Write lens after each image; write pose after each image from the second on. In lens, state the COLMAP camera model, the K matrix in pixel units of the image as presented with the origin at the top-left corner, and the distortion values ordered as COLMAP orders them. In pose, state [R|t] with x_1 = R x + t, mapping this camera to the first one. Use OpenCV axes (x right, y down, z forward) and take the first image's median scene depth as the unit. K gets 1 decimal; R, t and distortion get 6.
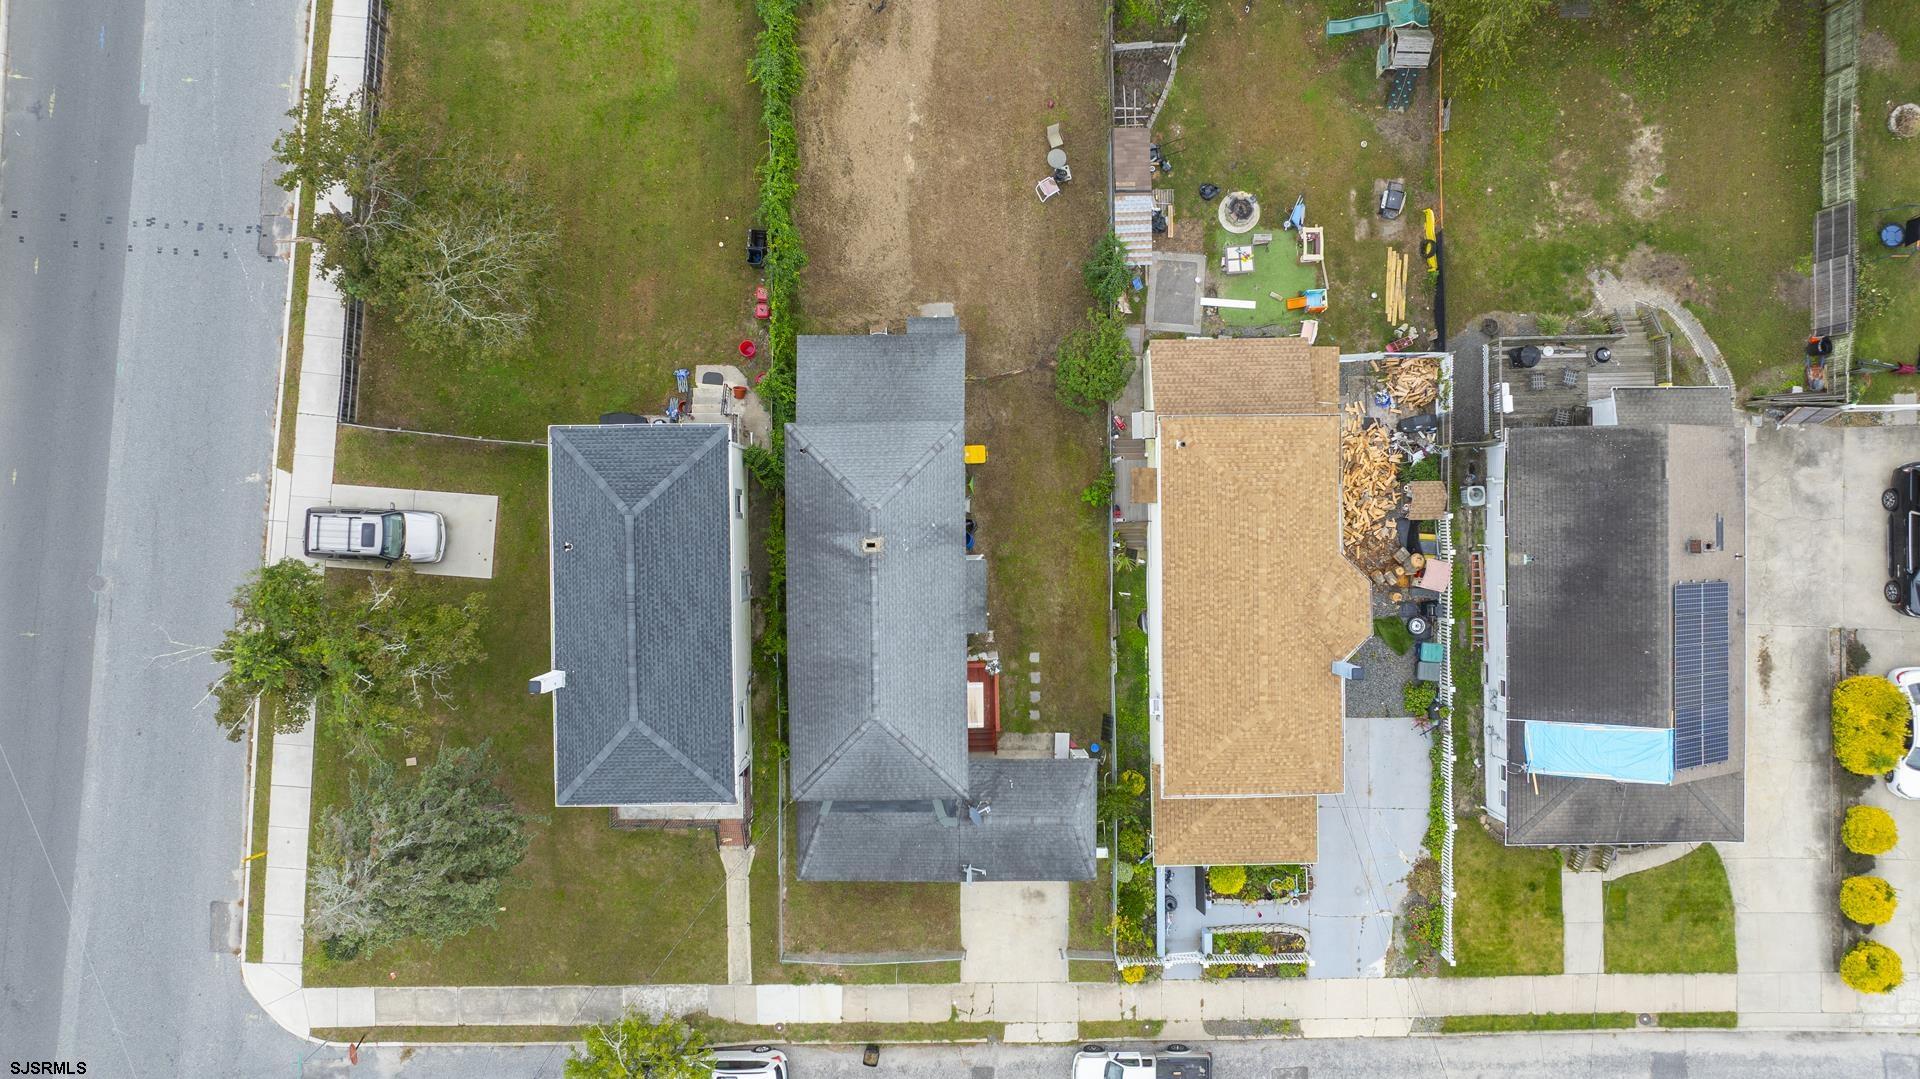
lens RADIAL K [[1369.5, 0, 960.0], [0, 1369.5, 539.5], [0, 0, 1]] dist [-0.030409, 0.027507]
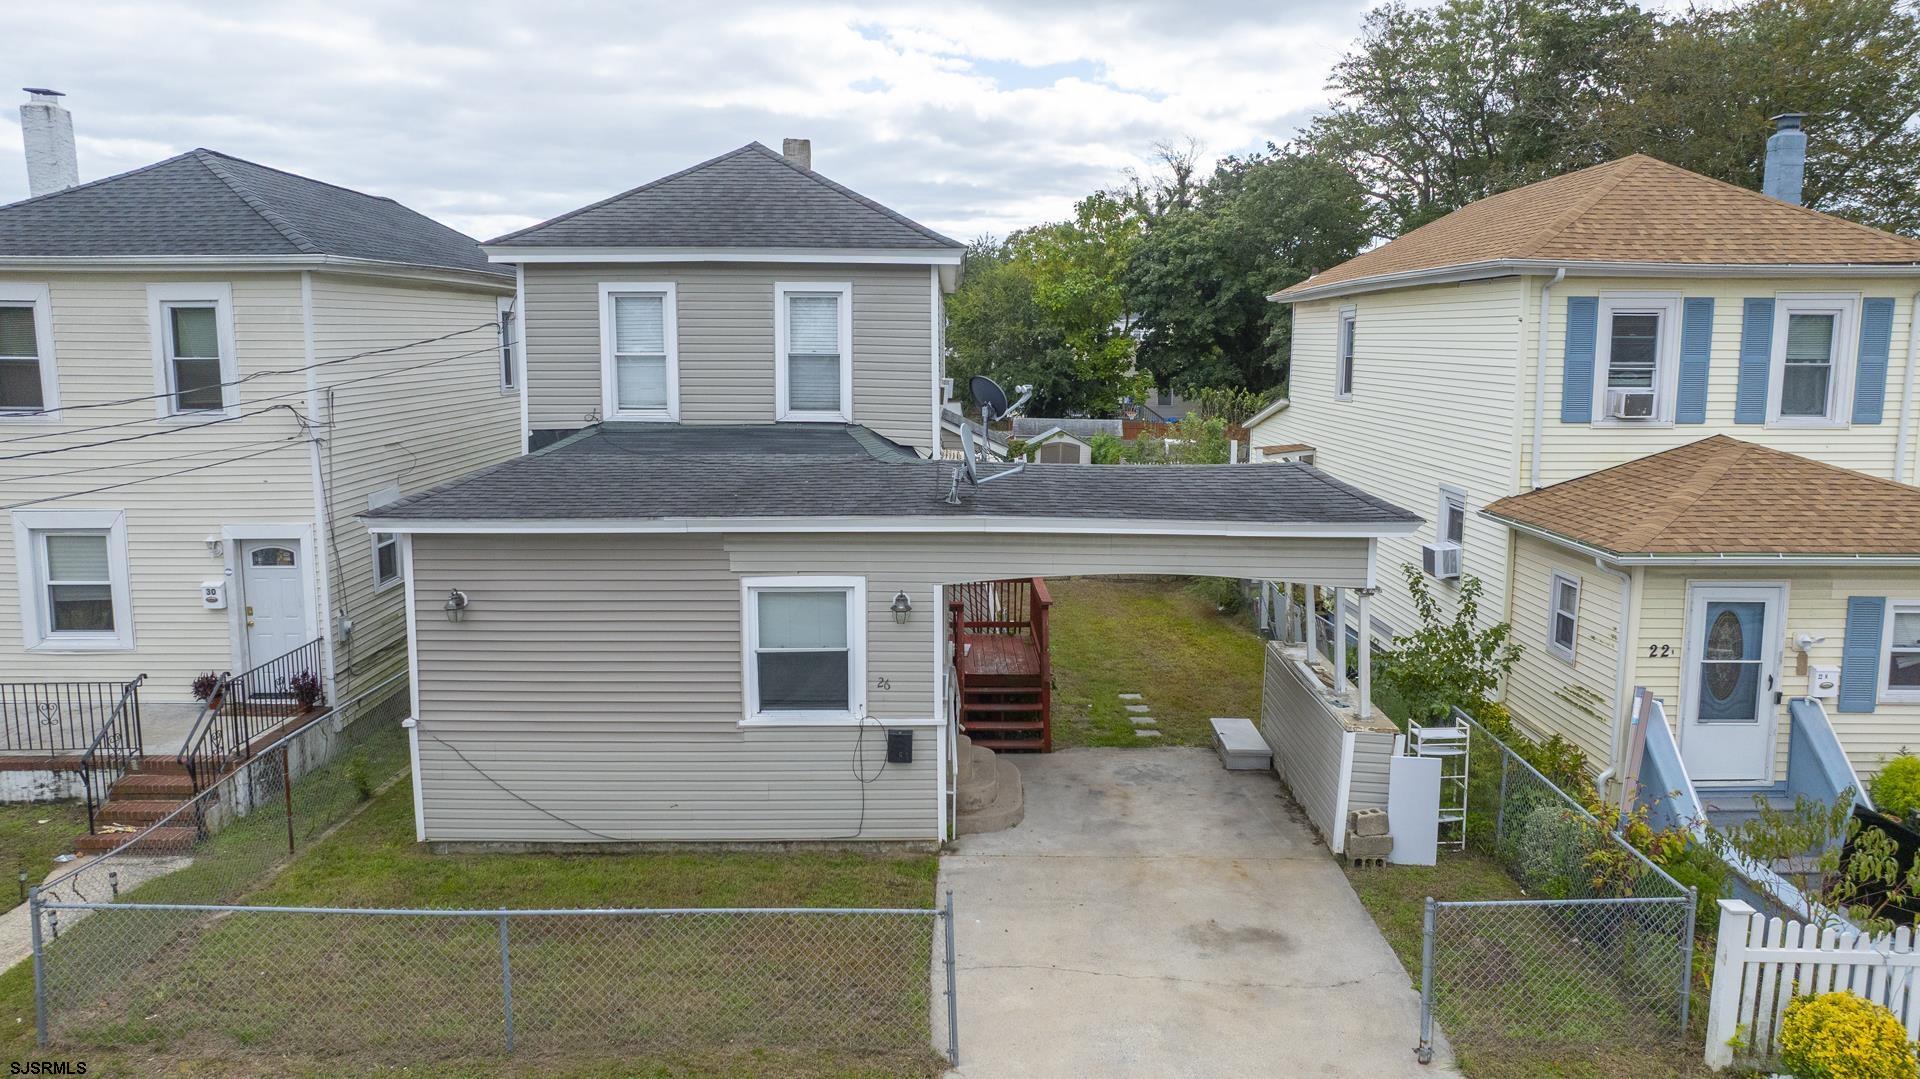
lens RADIAL K [[1369.5, 0, 960.0], [0, 1369.5, 539.5], [0, 0, 1]] dist [-0.030409, 0.027507]
pose [[0.999958, 0.004915, -0.007713, 0.006226], [-0.008327, 0.140426, -0.990056, 0.488045], [-0.003783, 0.990079, 0.140461, 0.896338]]
